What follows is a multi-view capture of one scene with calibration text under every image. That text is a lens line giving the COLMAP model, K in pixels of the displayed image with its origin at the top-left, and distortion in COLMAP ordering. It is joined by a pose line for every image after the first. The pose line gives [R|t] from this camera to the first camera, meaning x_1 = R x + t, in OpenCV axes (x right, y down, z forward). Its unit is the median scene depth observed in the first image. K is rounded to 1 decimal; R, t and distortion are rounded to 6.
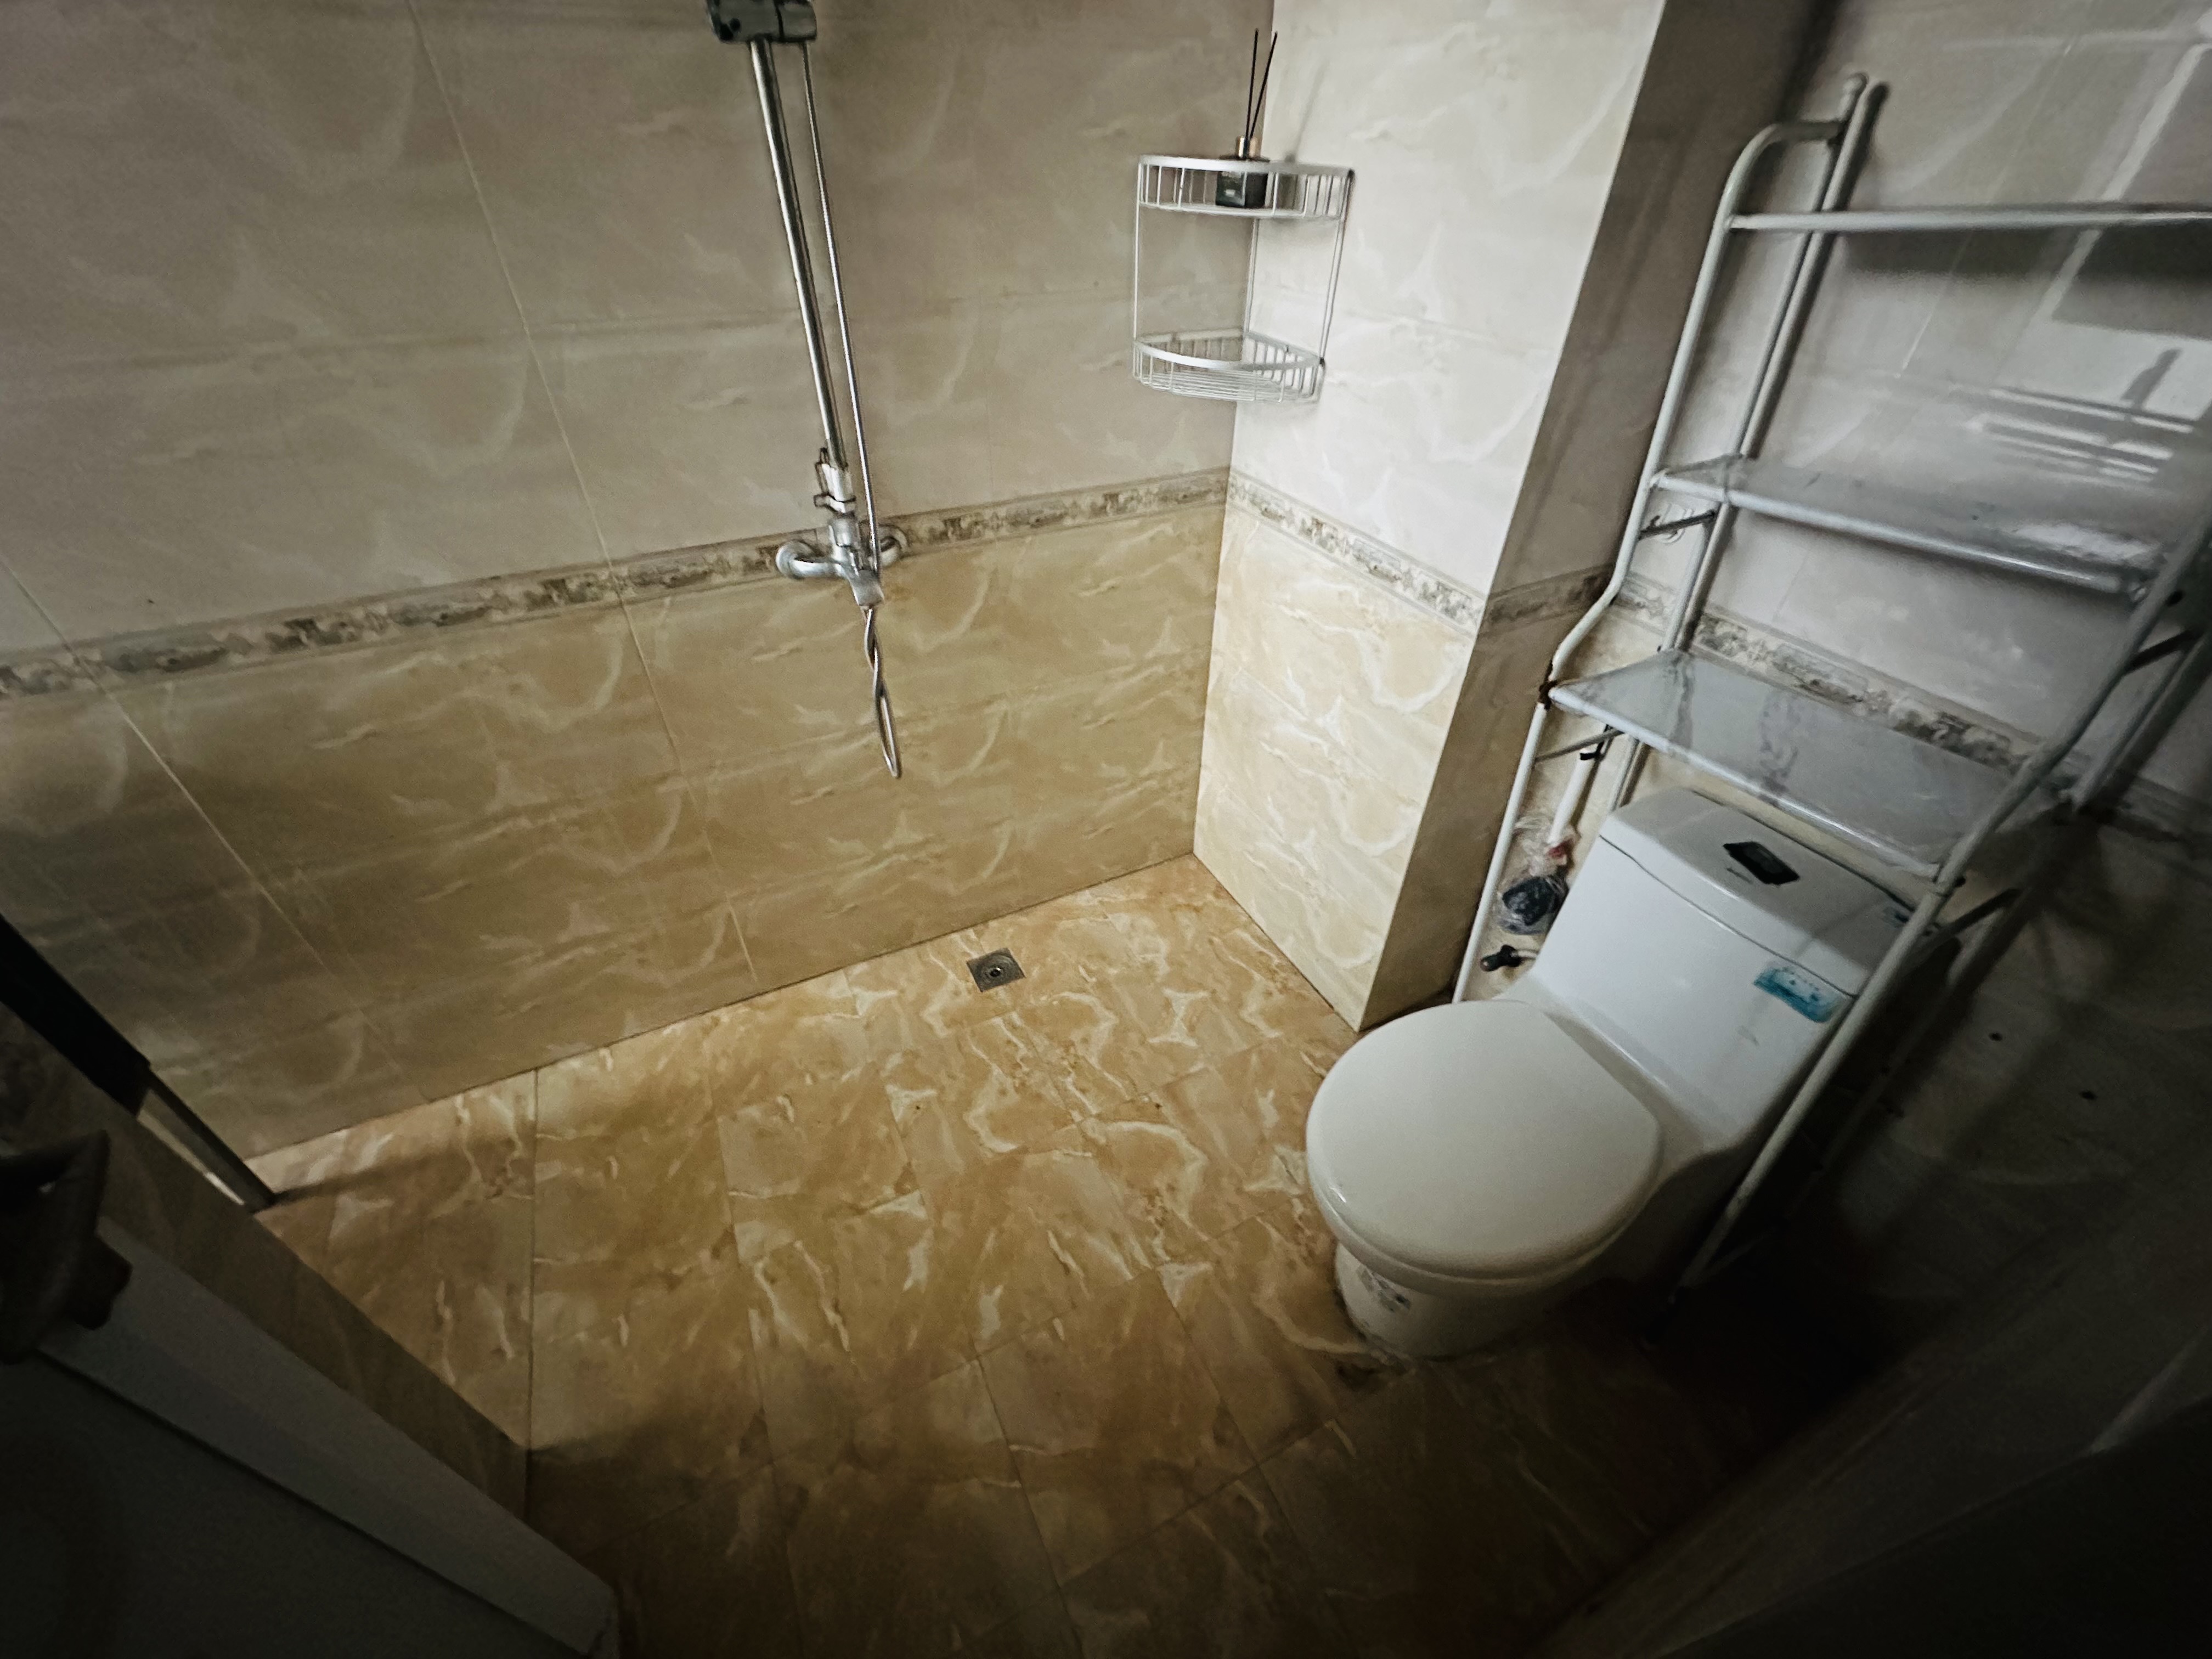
lens RADIAL K [[880.4, 0, 1111.3], [0, 880.4, 824.9], [0, 0, 1]] dist [0.002678, 0.000482]
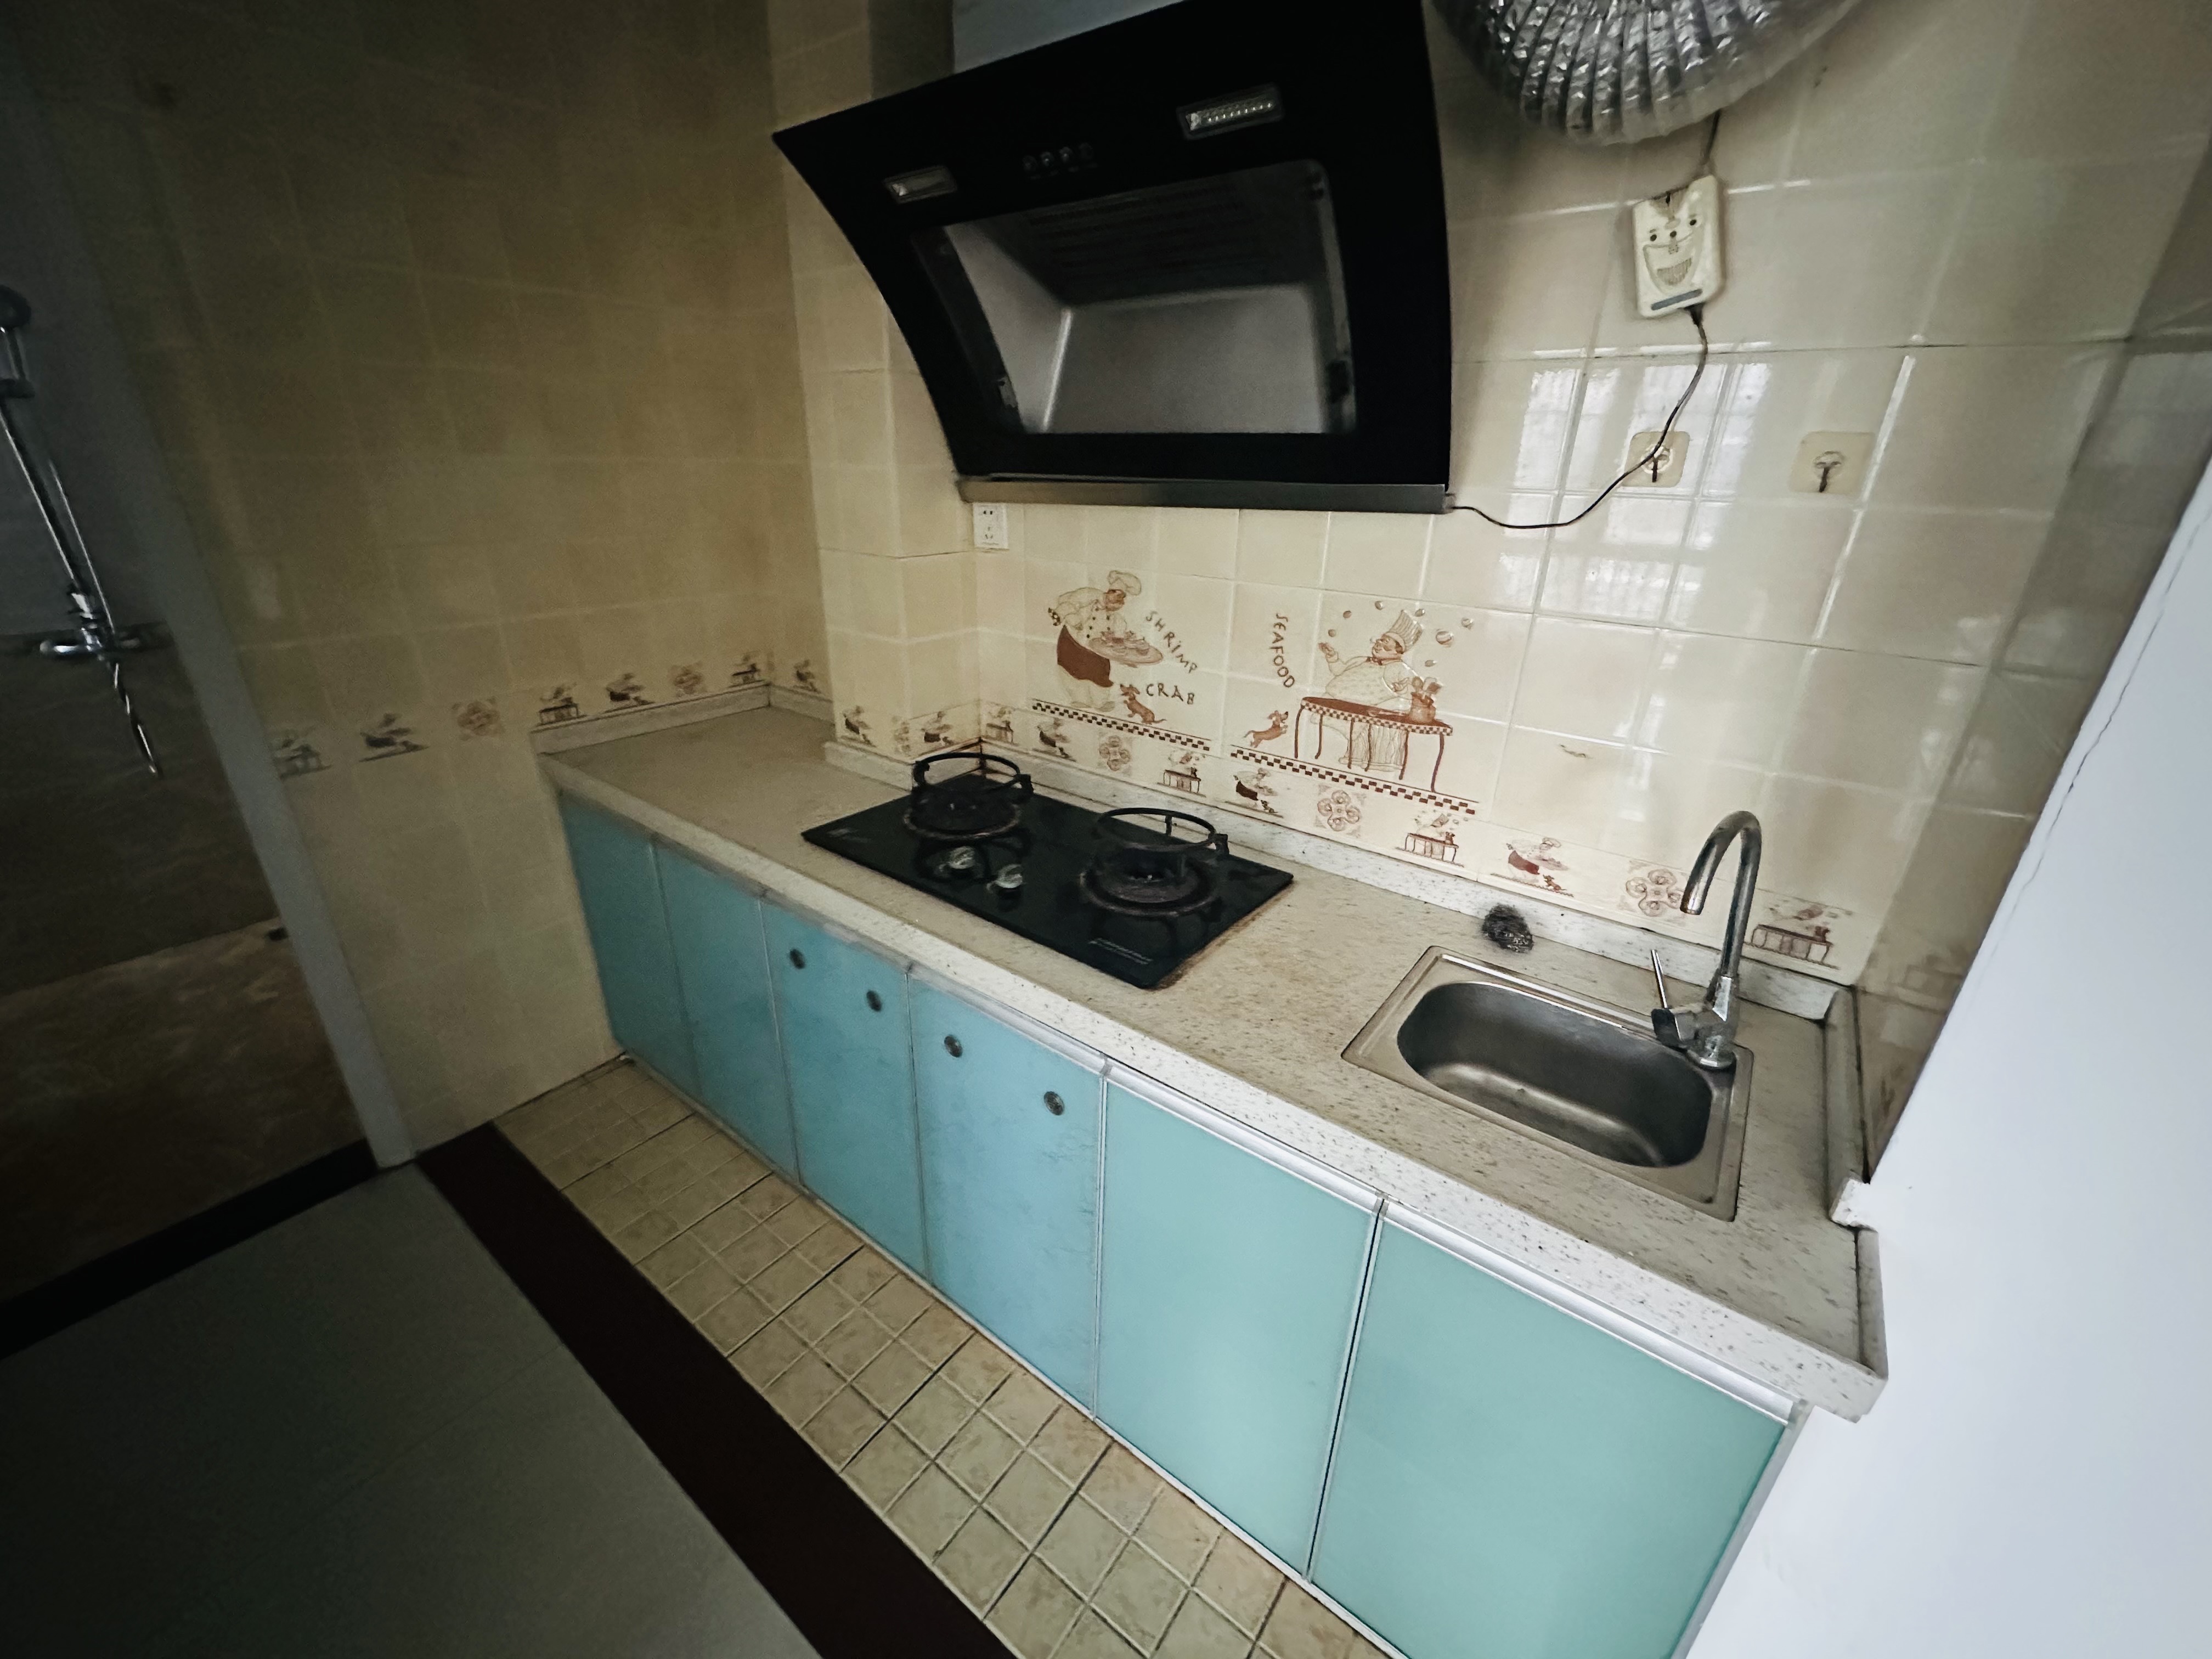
lens RADIAL K [[880.4, 0, 1104.2], [0, 880.4, 832.6], [0, 0, 1]] dist [0.002678, 0.000482]
pose [[0.896889, -0.158957, 0.412703, 0.656587], [0.256234, 0.947362, -0.191963, 0.836147], [-0.360465, 0.277918, 0.890408, -1.086584]]
